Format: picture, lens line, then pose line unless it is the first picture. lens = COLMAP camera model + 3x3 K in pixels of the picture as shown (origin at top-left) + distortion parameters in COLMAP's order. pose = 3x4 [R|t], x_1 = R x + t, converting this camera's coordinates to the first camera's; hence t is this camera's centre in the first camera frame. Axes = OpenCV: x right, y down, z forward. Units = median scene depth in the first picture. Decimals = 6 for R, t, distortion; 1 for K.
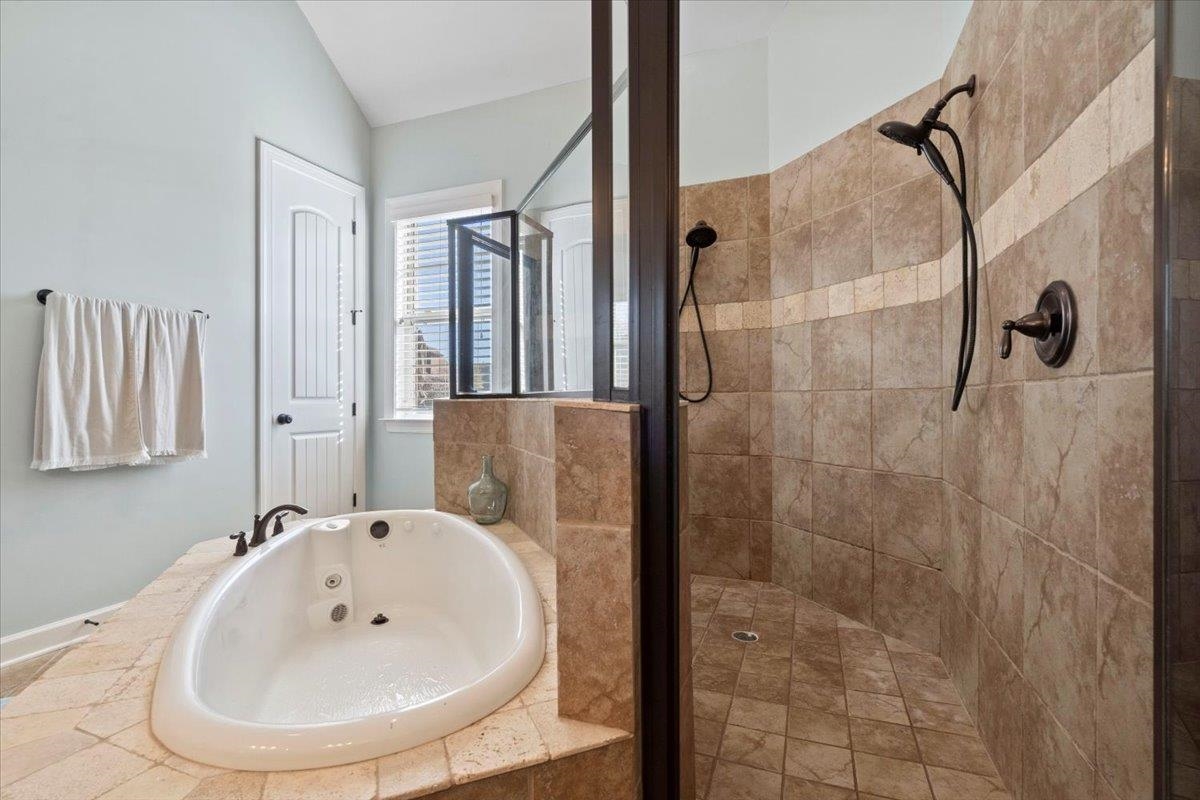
lens RADIAL K [[548.6, 0, 598.5], [0, 548.6, 394.5], [0, 0, 1]] dist [-0.009650, 0.000768]
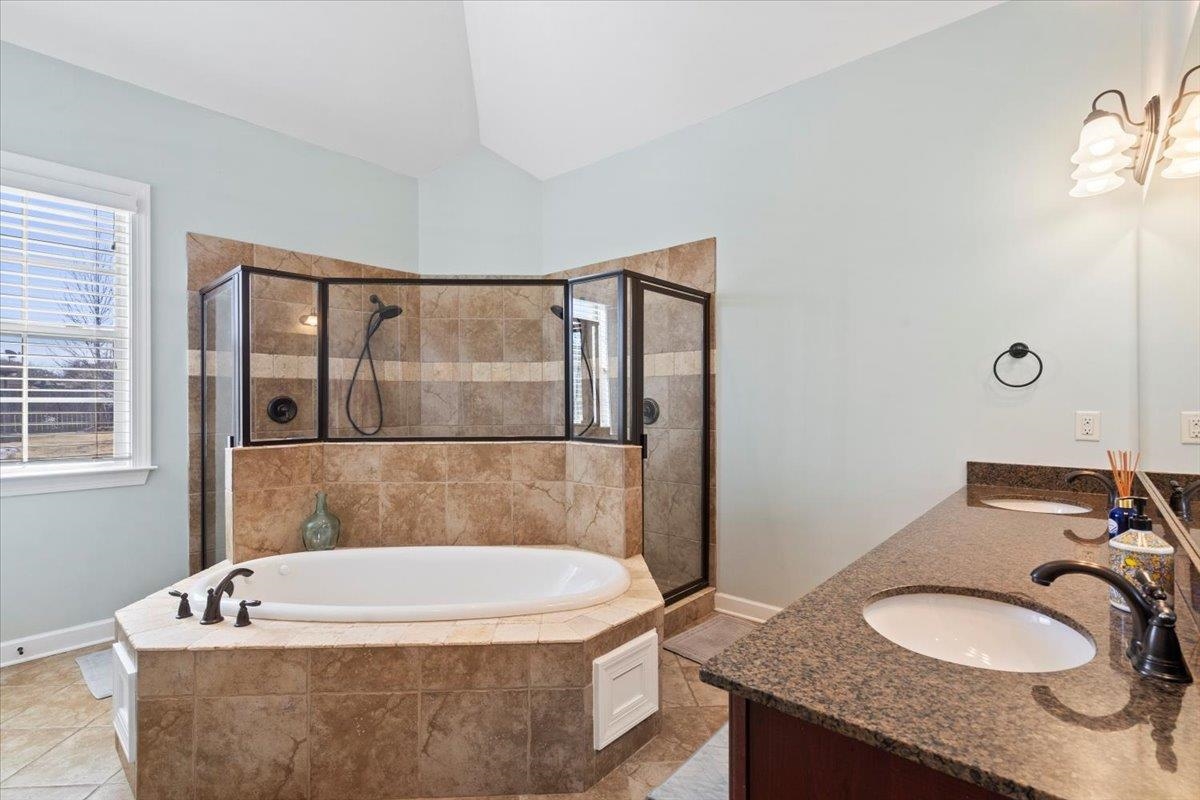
lens RADIAL K [[548.6, 0, 604.3], [0, 548.6, 403.9], [0, 0, 1]] dist [-0.009650, 0.000768]
pose [[0.338652, 0.000493, 0.940912, -1.002885], [-0.005089, 0.999986, 0.001307, -0.075691], [-0.940898, -0.005231, 0.338650, 0.056059]]
